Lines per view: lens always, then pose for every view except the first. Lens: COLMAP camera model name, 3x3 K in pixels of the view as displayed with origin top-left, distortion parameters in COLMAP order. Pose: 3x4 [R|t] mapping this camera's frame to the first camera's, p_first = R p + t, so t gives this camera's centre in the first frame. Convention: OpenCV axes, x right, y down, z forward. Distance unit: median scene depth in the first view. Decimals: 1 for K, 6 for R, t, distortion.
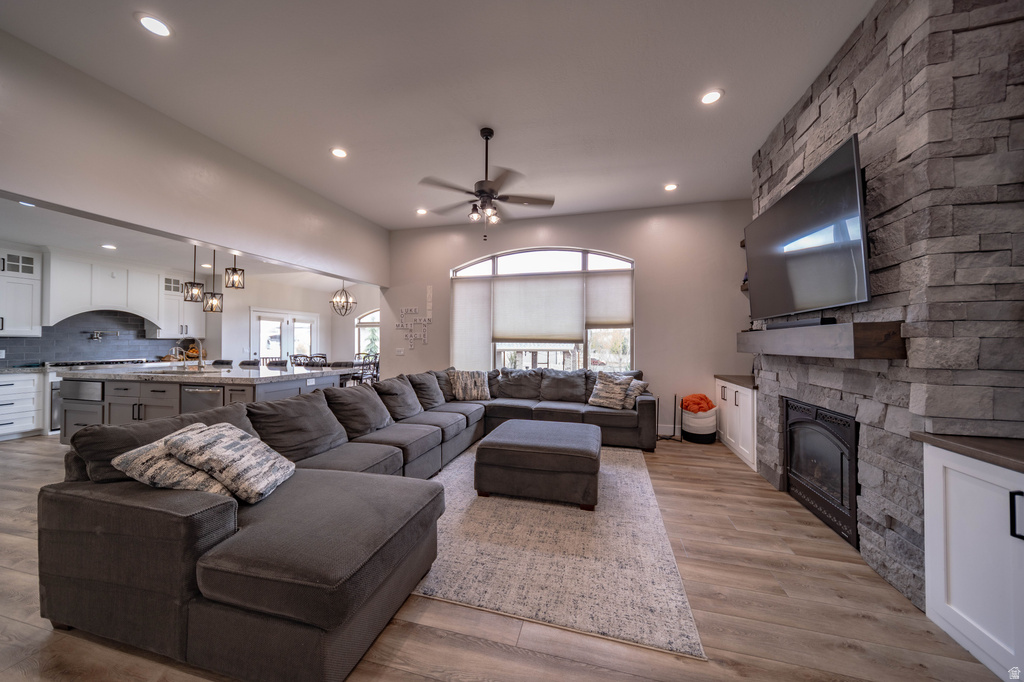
lens RADIAL K [[354.2, 0, 511.5], [0, 354.2, 339.5], [0, 0, 1]] dist [0.005873, 0.000124]
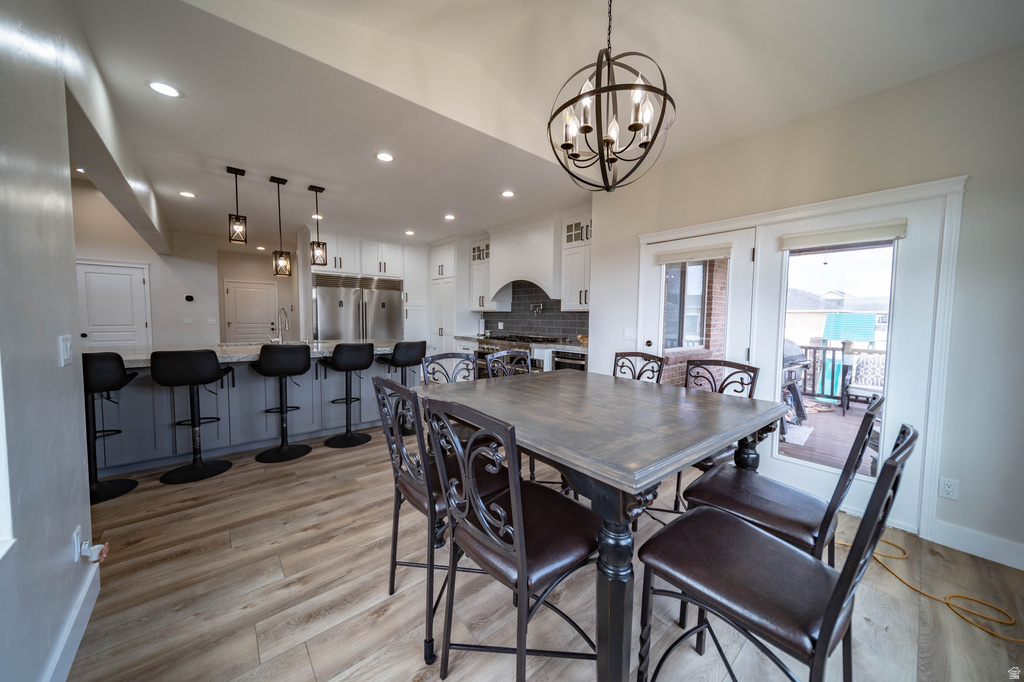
lens RADIAL K [[354.2, 0, 509.7], [0, 354.2, 339.0], [0, 0, 1]] dist [0.005873, 0.000124]
pose [[-0.571063, 0.042014, -0.819831, -0.412356], [-0.005190, 0.998485, 0.054785, 0.018455], [0.820890, 0.035541, -0.569979, 1.692034]]
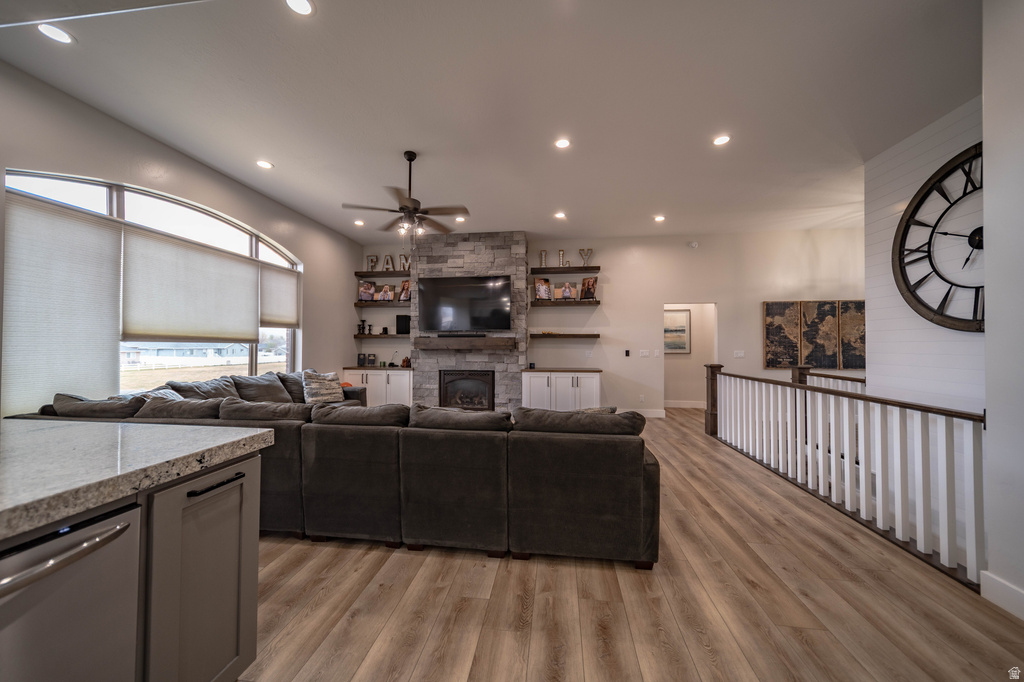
lens RADIAL K [[354.2, 0, 511.8], [0, 354.2, 339.3], [0, 0, 1]] dist [0.005873, 0.000124]
pose [[-0.128702, 0.012618, 0.991603, -0.775387], [-0.014466, 0.999789, -0.014600, 0.005262], [-0.991578, -0.016224, -0.128492, 0.522904]]
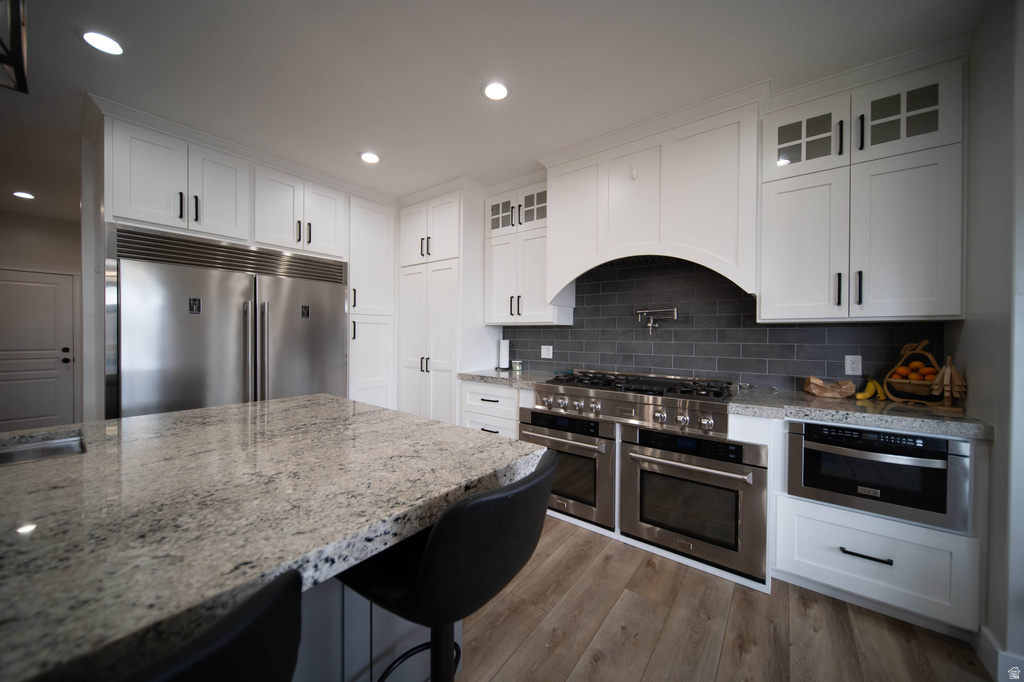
lens RADIAL K [[354.2, 0, 512.9], [0, 354.2, 338.9], [0, 0, 1]] dist [0.005873, 0.000124]
pose [[-0.378713, 0.005821, -0.925496, -0.767277], [0.000039, 0.999980, 0.006273, 0.011950], [0.925514, 0.002339, -0.378706, 1.161903]]
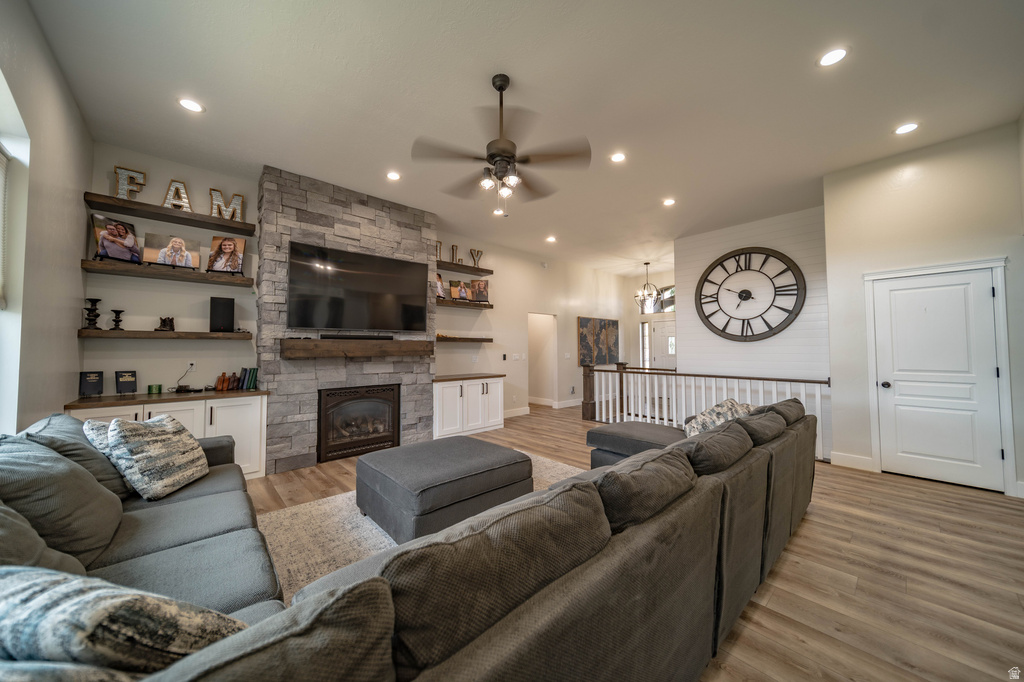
lens RADIAL K [[354.2, 0, 511.3], [0, 354.2, 335.2], [0, 0, 1]] dist [0.005873, 0.000124]
pose [[-0.838743, 0.021604, 0.544099, -0.324199], [-0.004822, 0.998879, -0.047094, 0.010936], [-0.544506, -0.042123, -0.837698, 1.041096]]
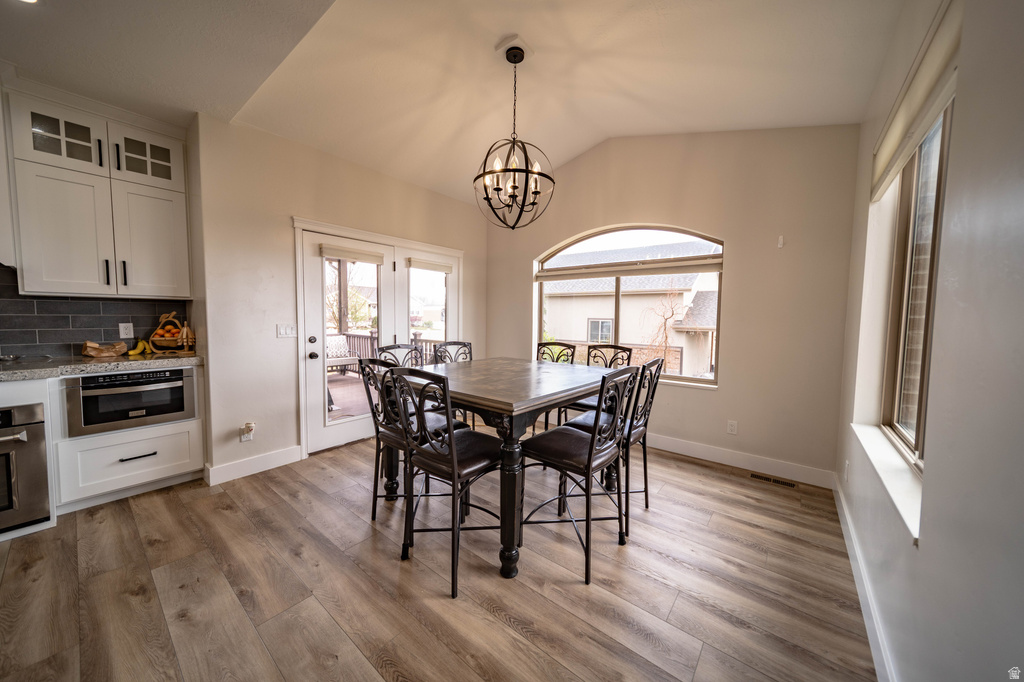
lens RADIAL K [[354.2, 0, 513.2], [0, 354.2, 336.8], [0, 0, 1]] dist [0.005873, 0.000124]
pose [[0.913913, 0.034988, -0.404399, -0.540665], [-0.008824, 0.997755, 0.066381, 0.012877], [0.405814, -0.057098, 0.912171, 1.112689]]
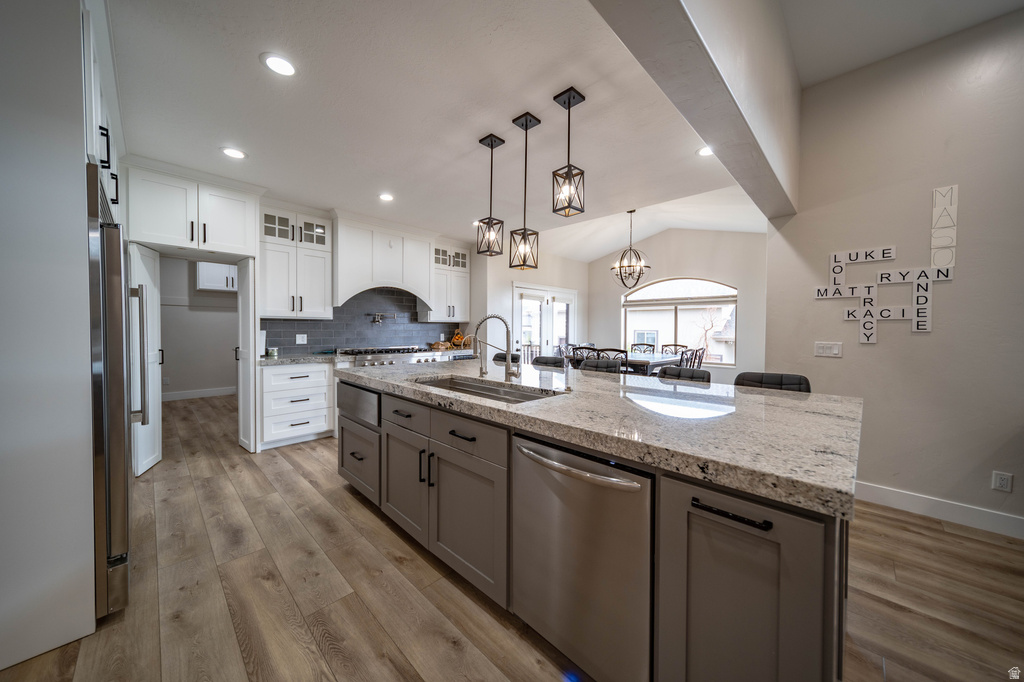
lens RADIAL K [[354.2, 0, 511.1], [0, 354.2, 335.2], [0, 0, 1]] dist [0.005873, 0.000124]
pose [[0.870490, 0.015324, -0.491948, -0.532526], [-0.001853, 0.999610, 0.027858, 0.005678], [0.492183, -0.023338, 0.870179, 0.477558]]
